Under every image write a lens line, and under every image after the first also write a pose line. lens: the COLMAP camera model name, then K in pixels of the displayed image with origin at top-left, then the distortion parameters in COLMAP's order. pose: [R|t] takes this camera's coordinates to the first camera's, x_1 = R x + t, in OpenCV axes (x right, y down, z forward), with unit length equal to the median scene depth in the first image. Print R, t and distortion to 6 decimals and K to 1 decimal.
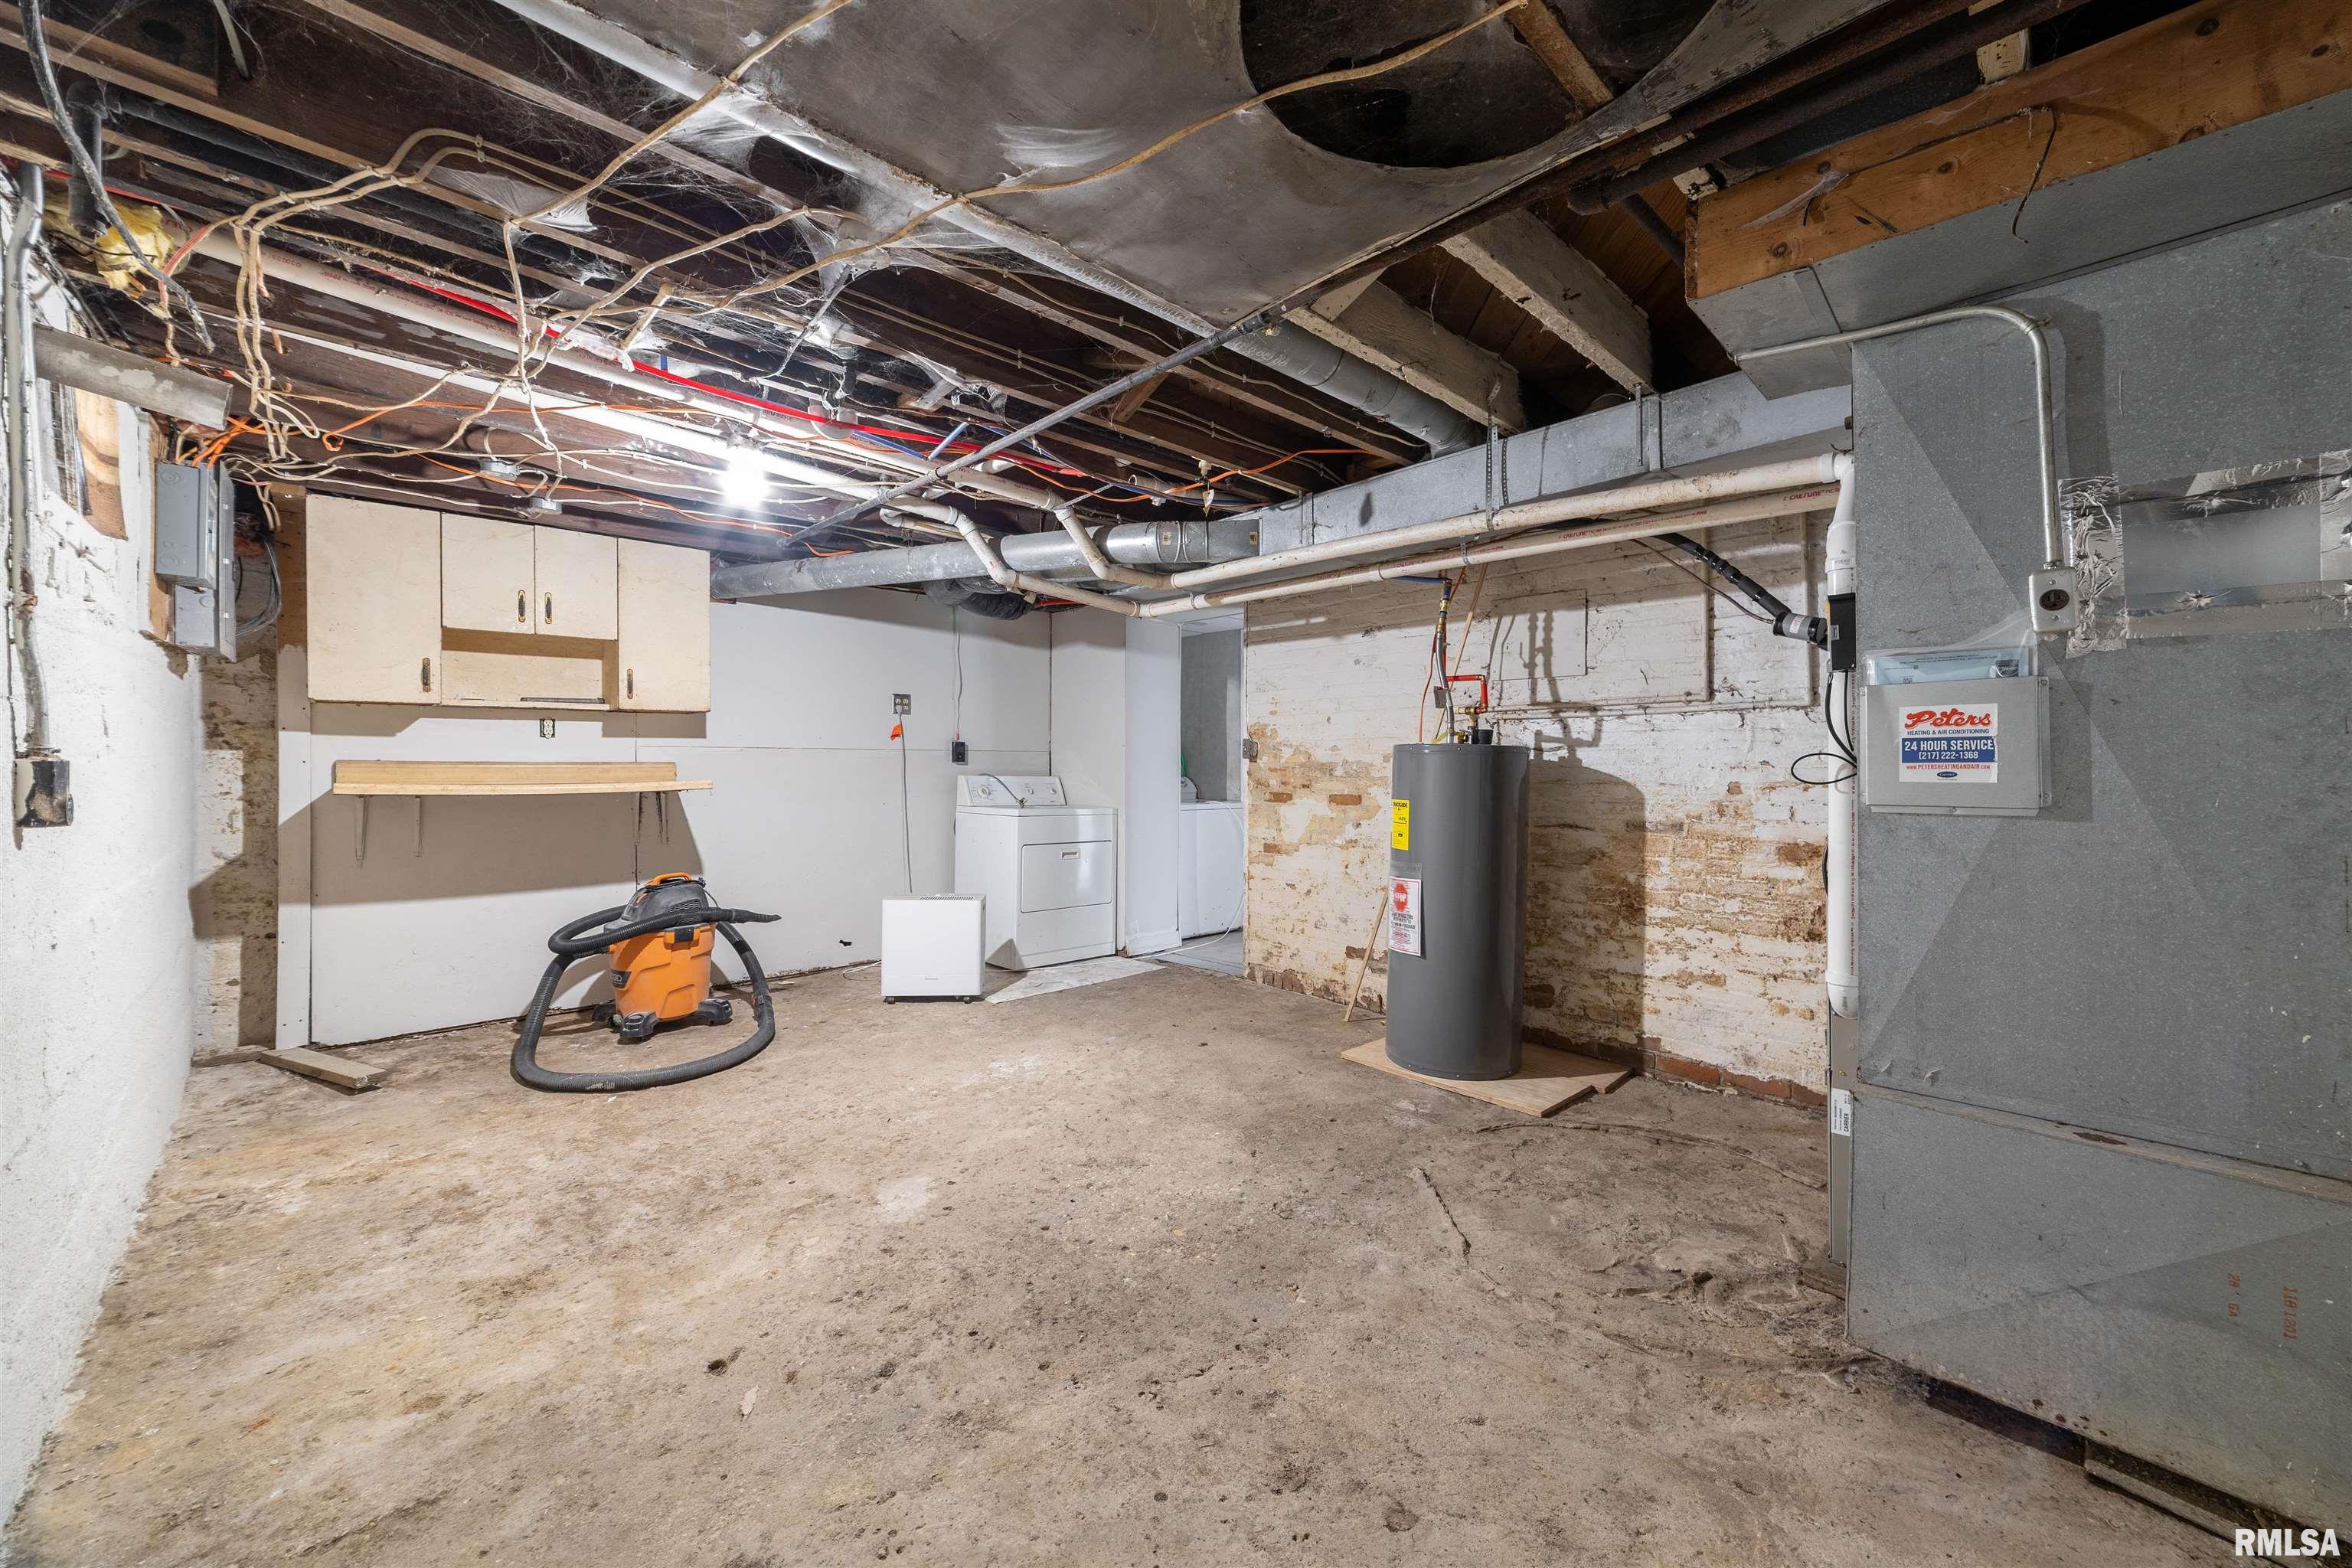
lens RADIAL K [[891.5, 0, 1192.5], [0, 891.5, 772.2], [0, 0, 1]] dist [-0.021105, 0.006620]
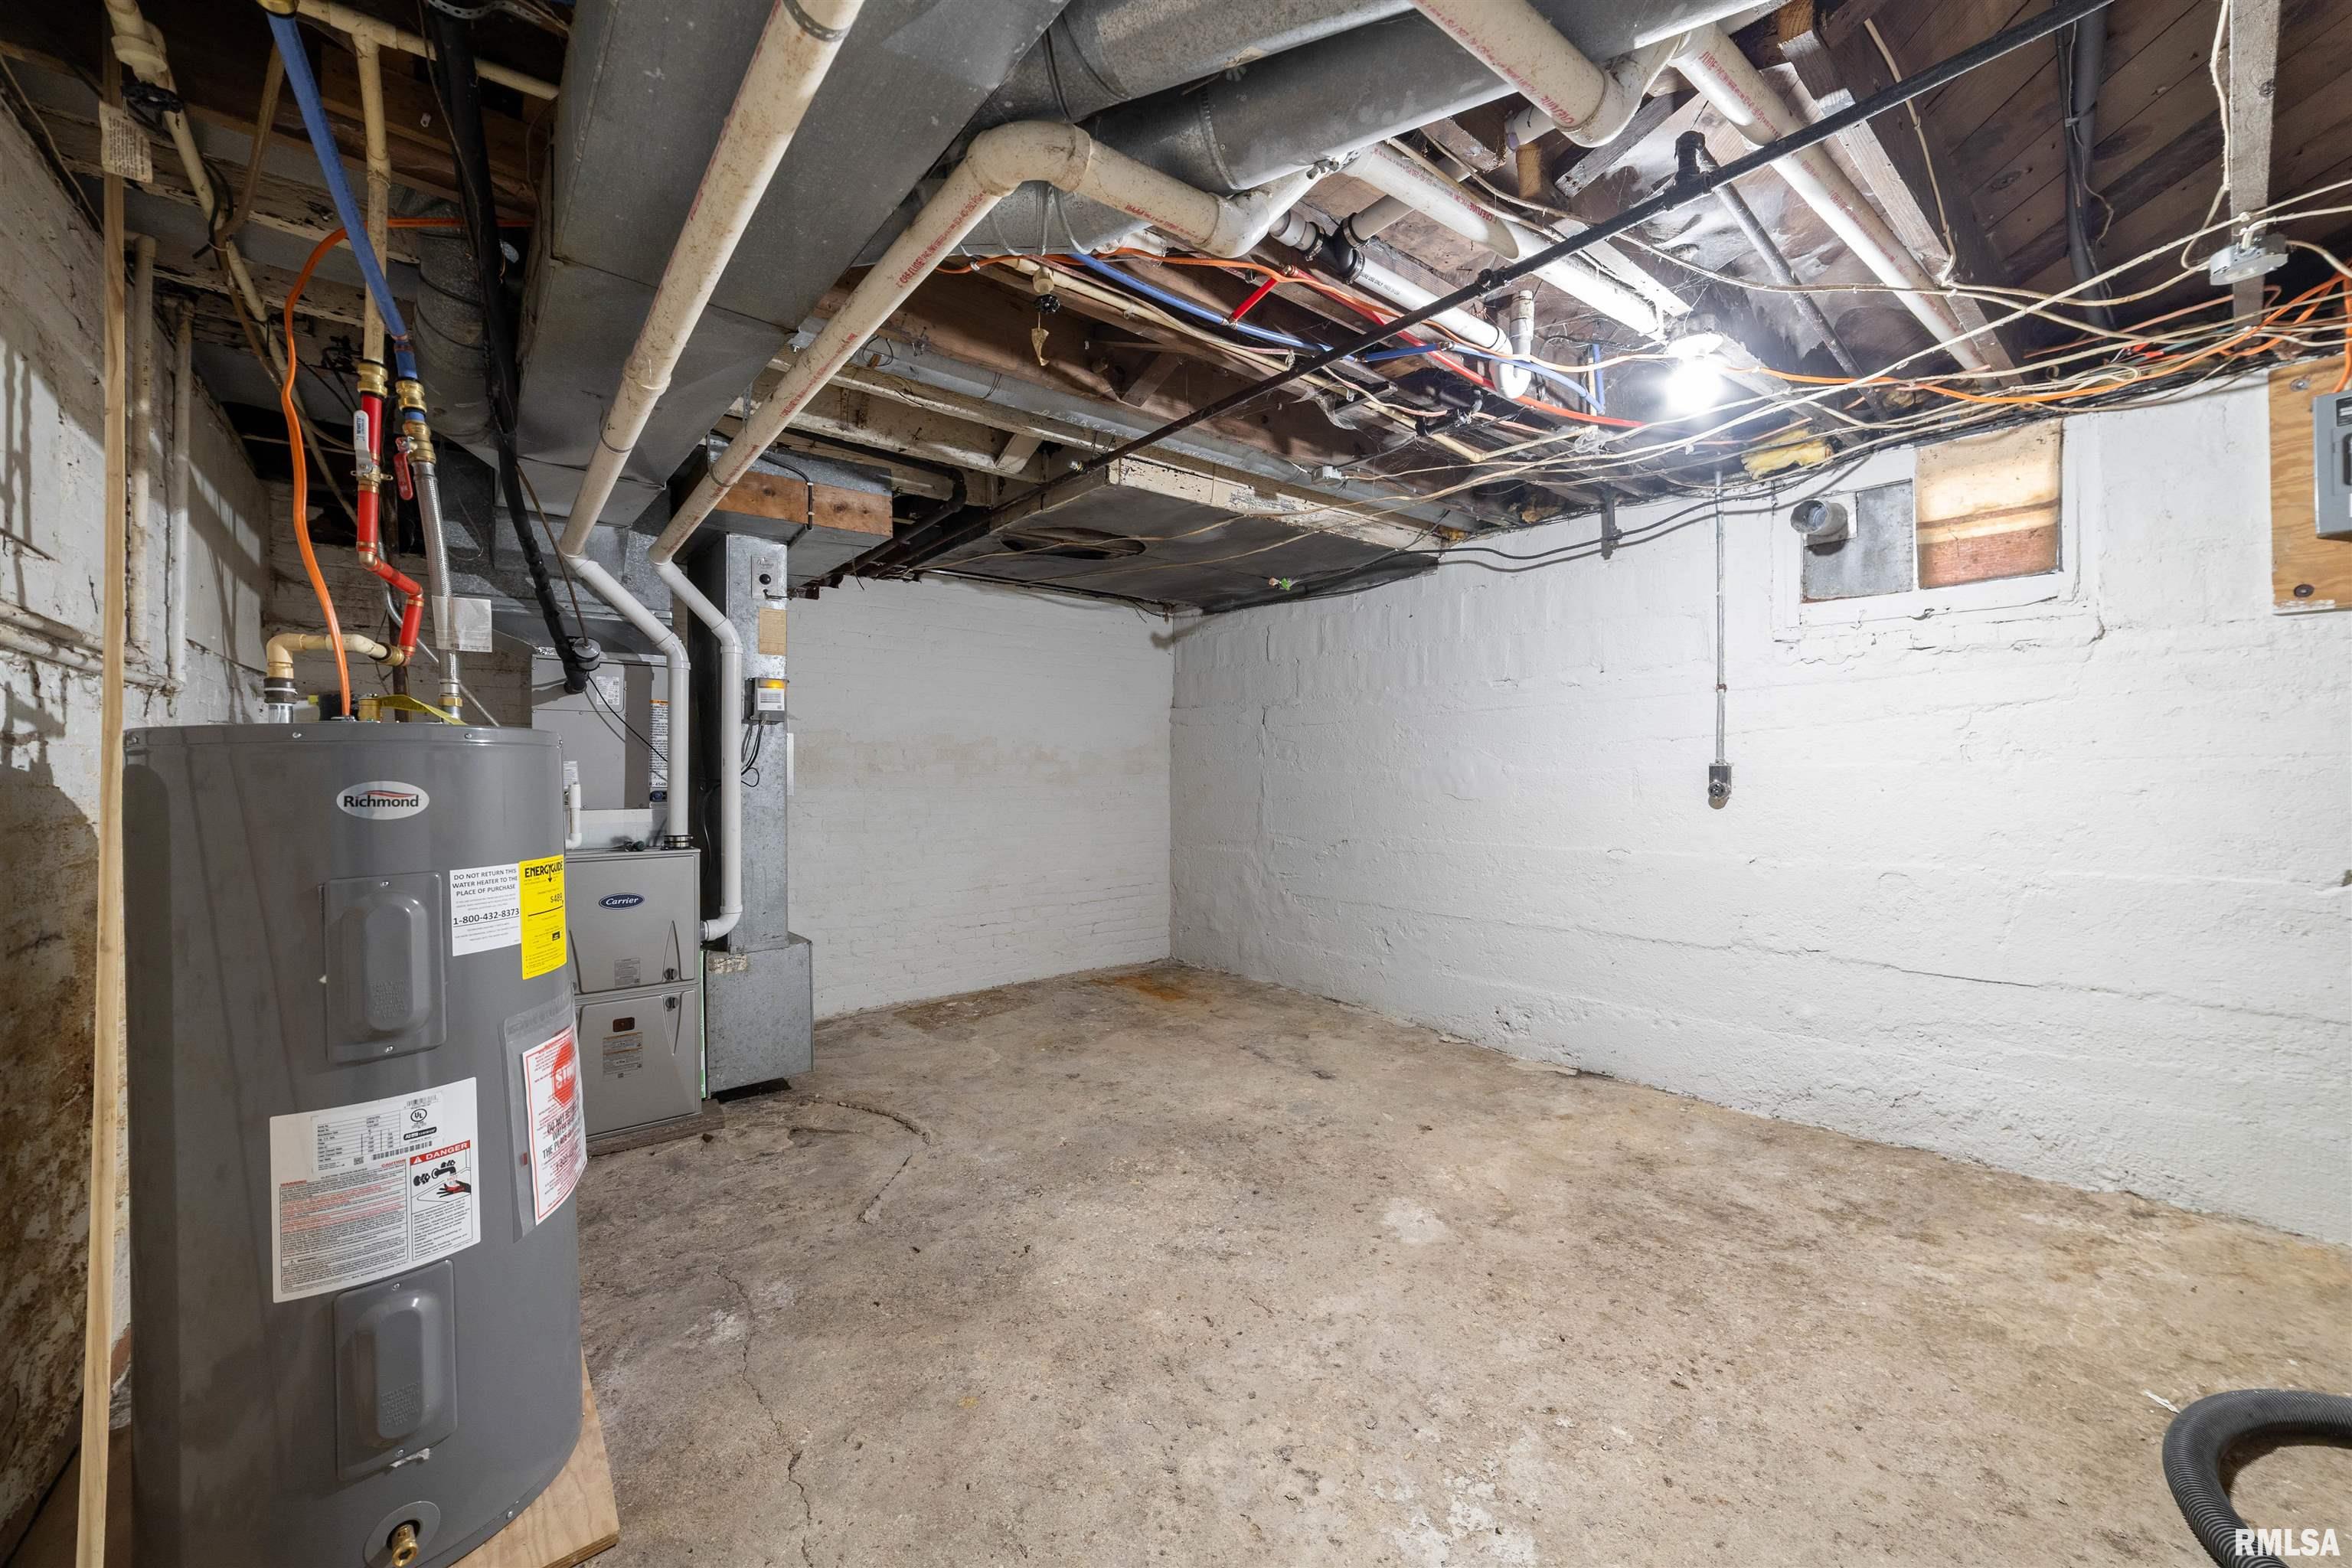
lens RADIAL K [[891.5, 0, 1192.5], [0, 891.5, 772.2], [0, 0, 1]] dist [-0.021105, 0.006620]
pose [[-0.997826, 0.009690, 0.065192, -0.158192], [0.010255, 0.999913, 0.008334, -0.016338], [-0.065105, 0.008985, -0.997838, 2.016619]]
